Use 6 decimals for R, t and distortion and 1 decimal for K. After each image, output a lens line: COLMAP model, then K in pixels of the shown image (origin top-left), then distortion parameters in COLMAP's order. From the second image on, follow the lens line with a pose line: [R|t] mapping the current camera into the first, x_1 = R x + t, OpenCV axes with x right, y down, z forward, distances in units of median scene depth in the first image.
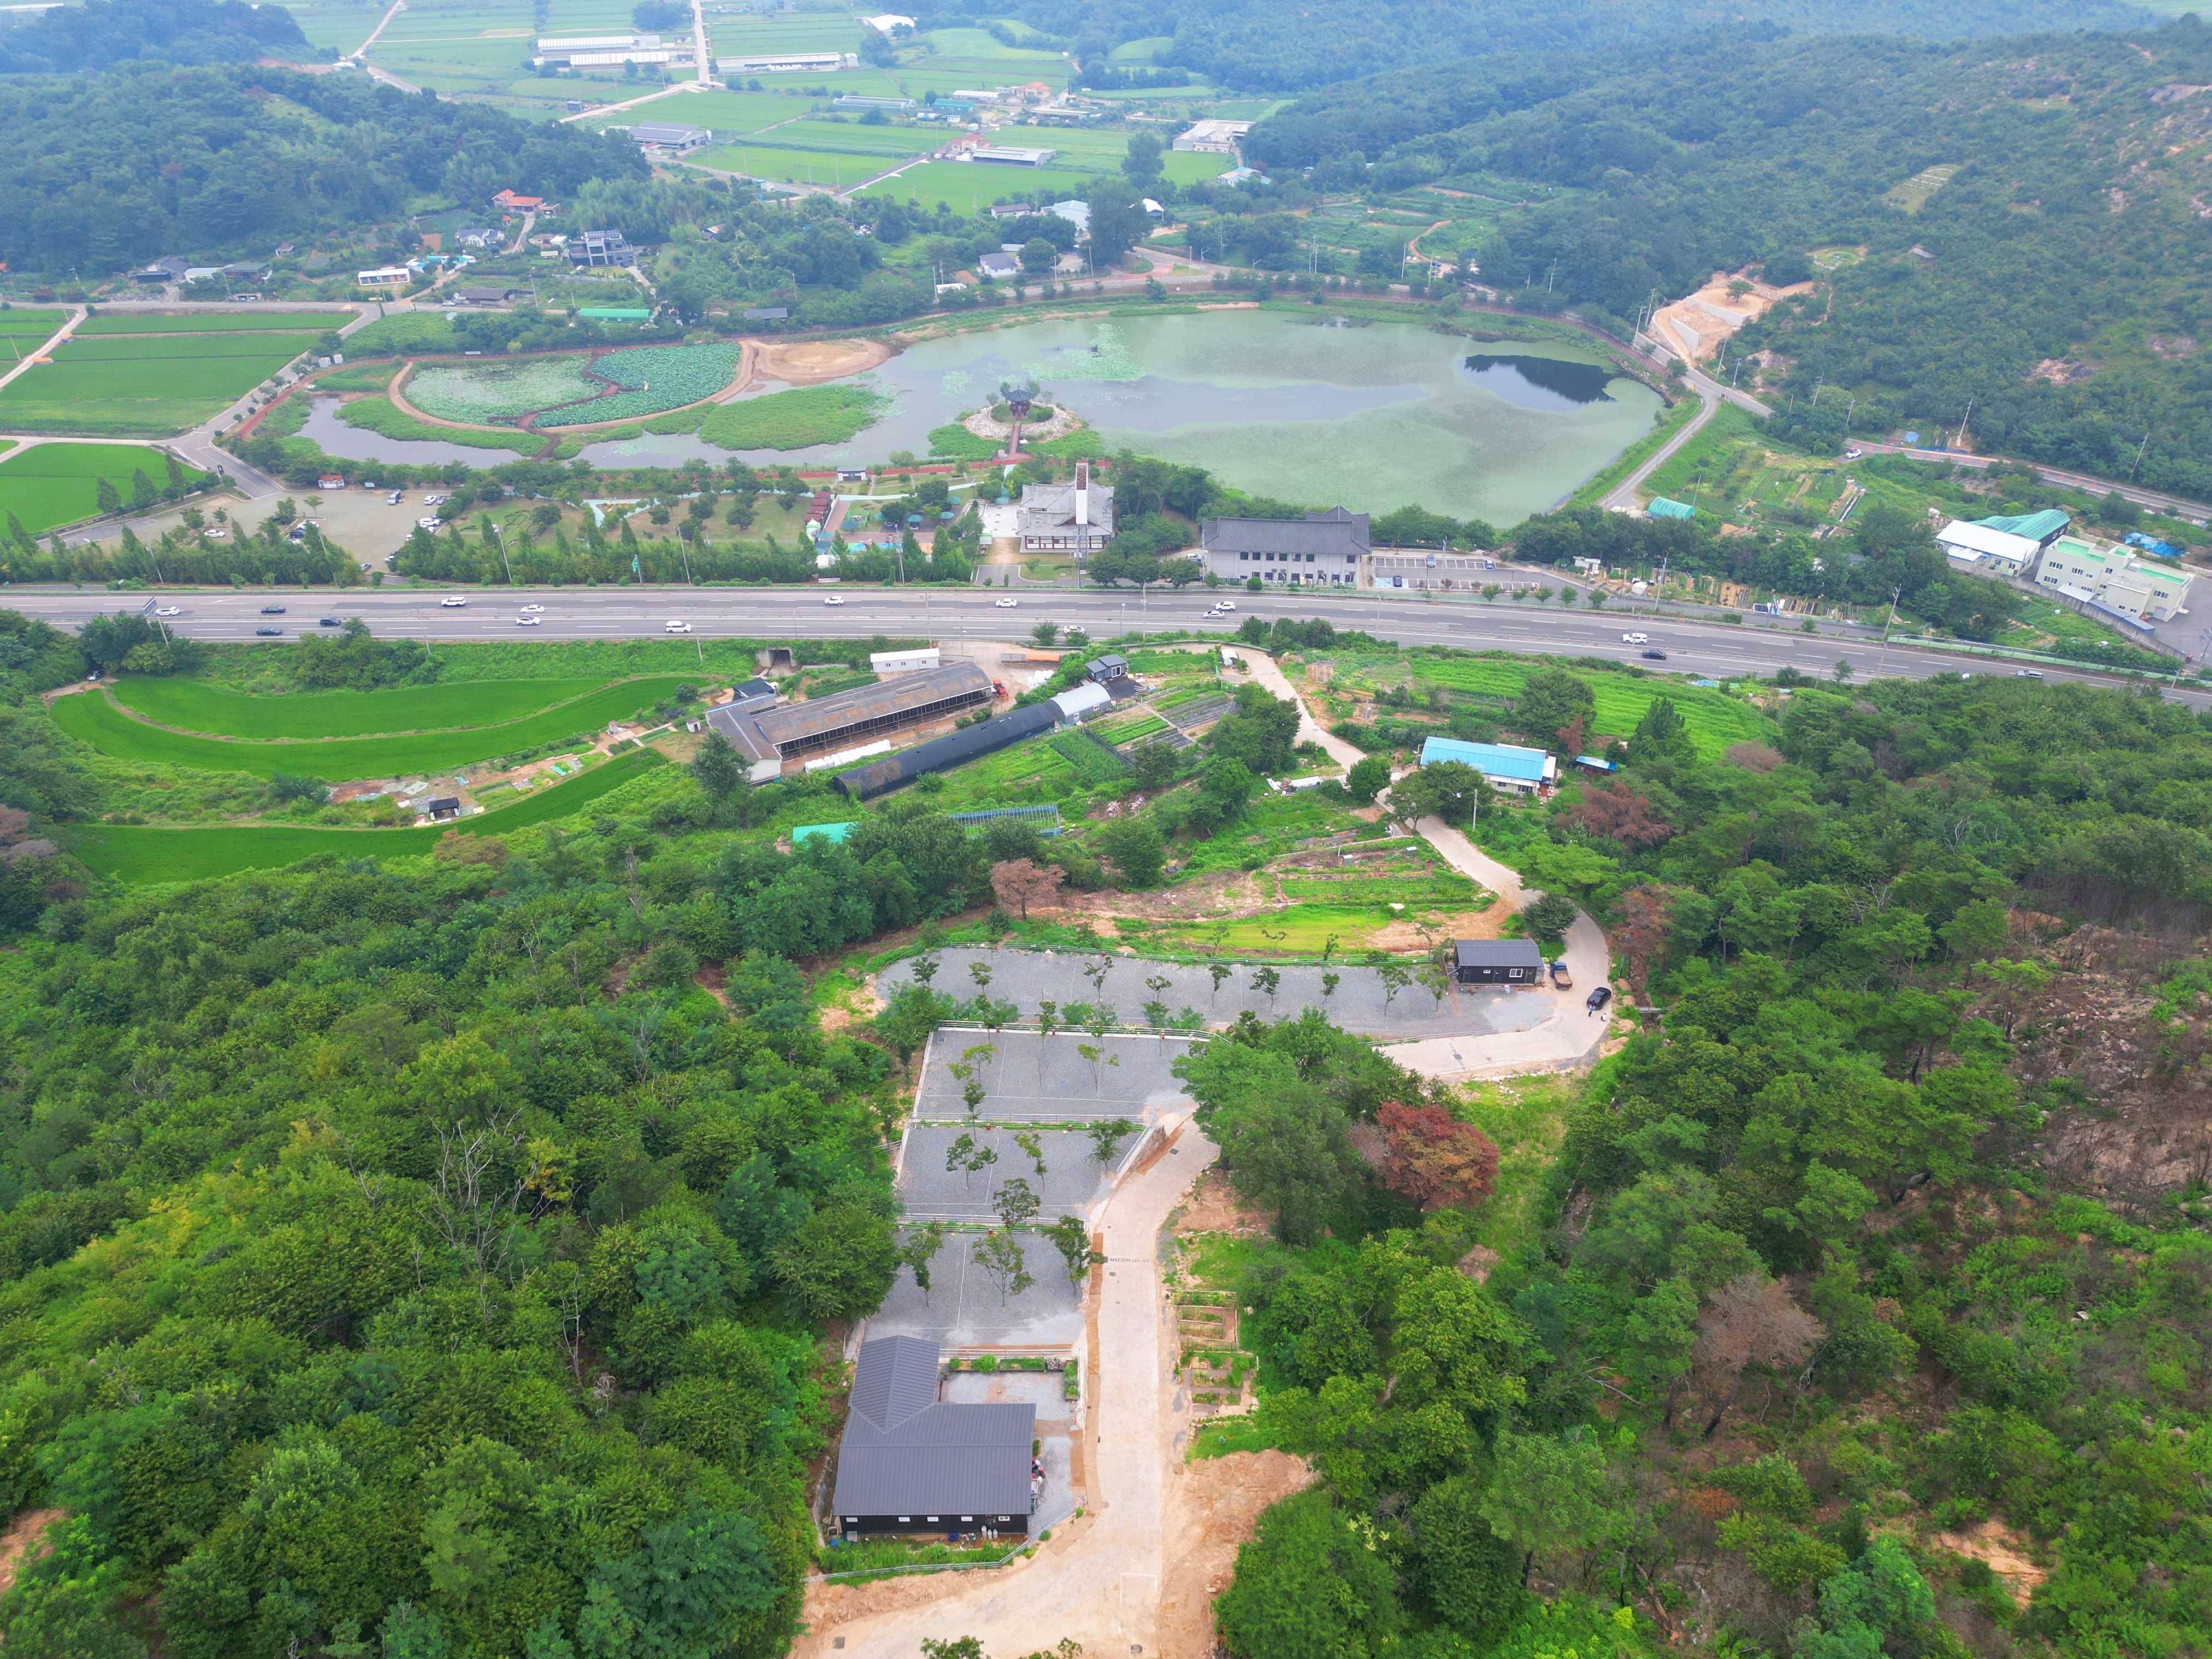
lens RADIAL K [[1630.4, 0, 1106.0], [0, 1630.4, 829.5], [0, 0, 1]] dist [0.093495, -0.100086]
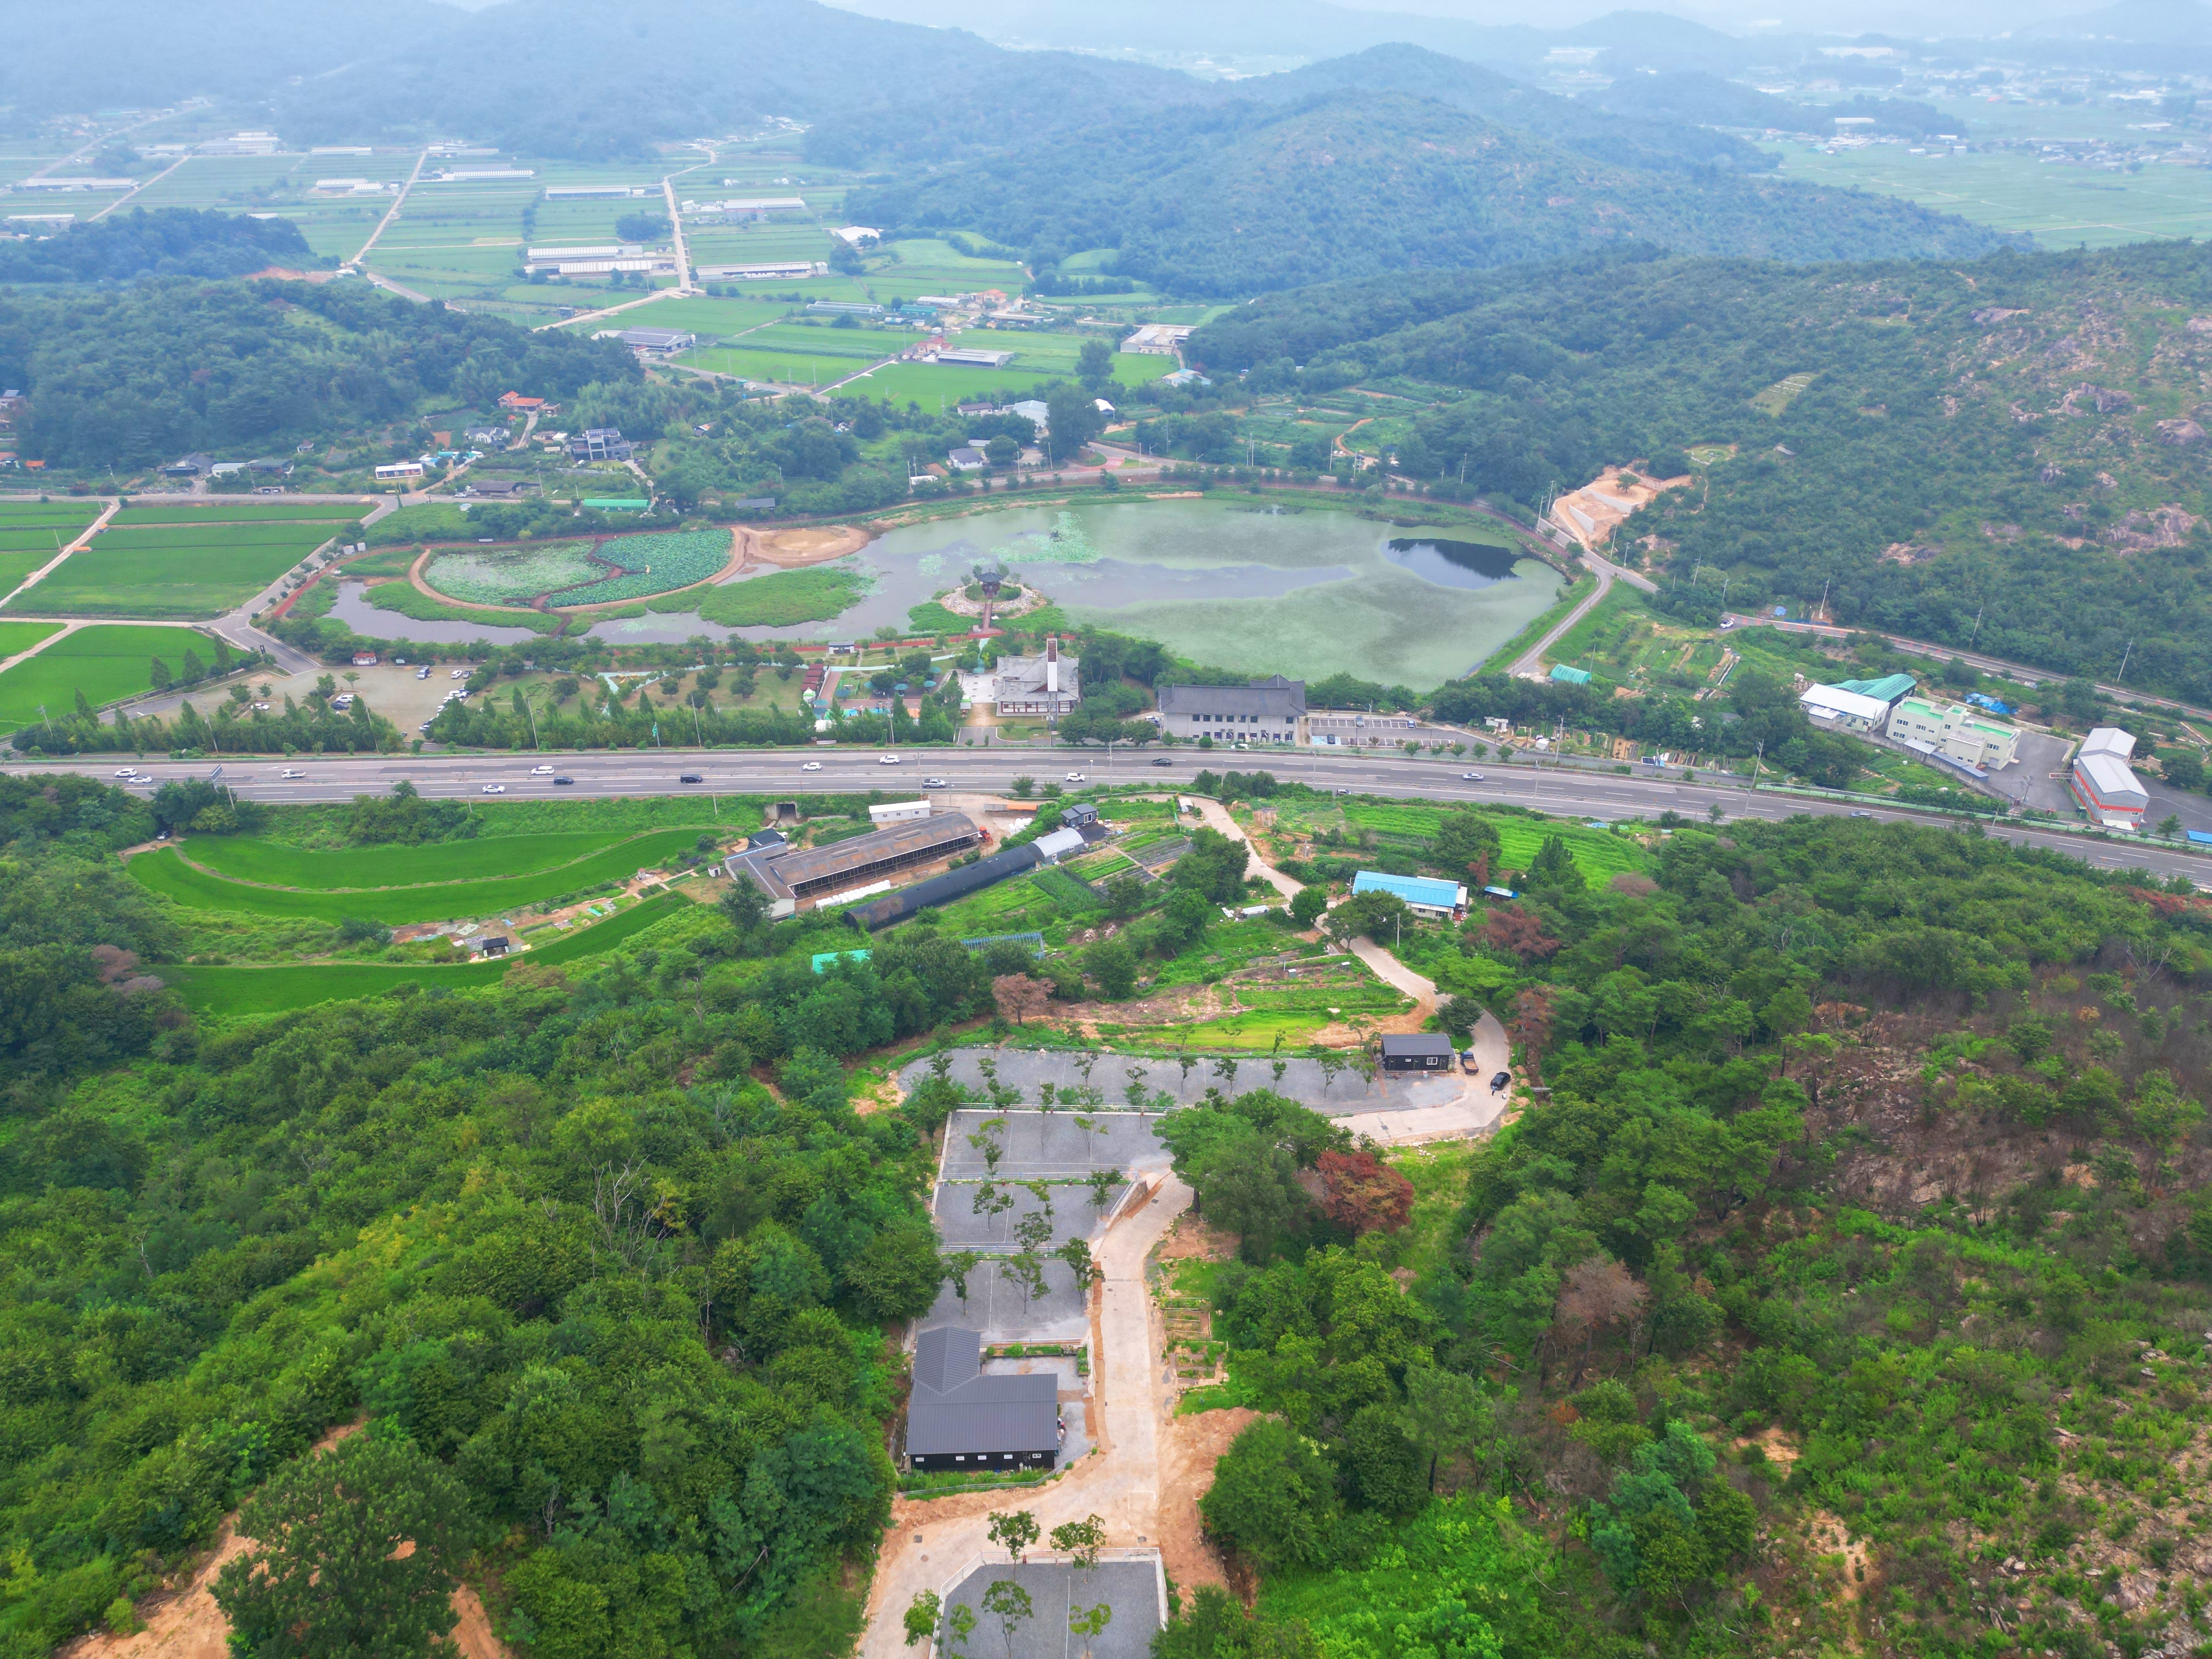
lens RADIAL K [[1630.4, 0, 1106.0], [0, 1630.4, 829.5], [0, 0, 1]] dist [0.093495, -0.100086]
pose [[0.999448, -0.010172, 0.031617, -0.015301], [0.013140, 0.995377, -0.095142, 0.017491], [-0.030503, 0.095505, 0.994961, -0.122267]]
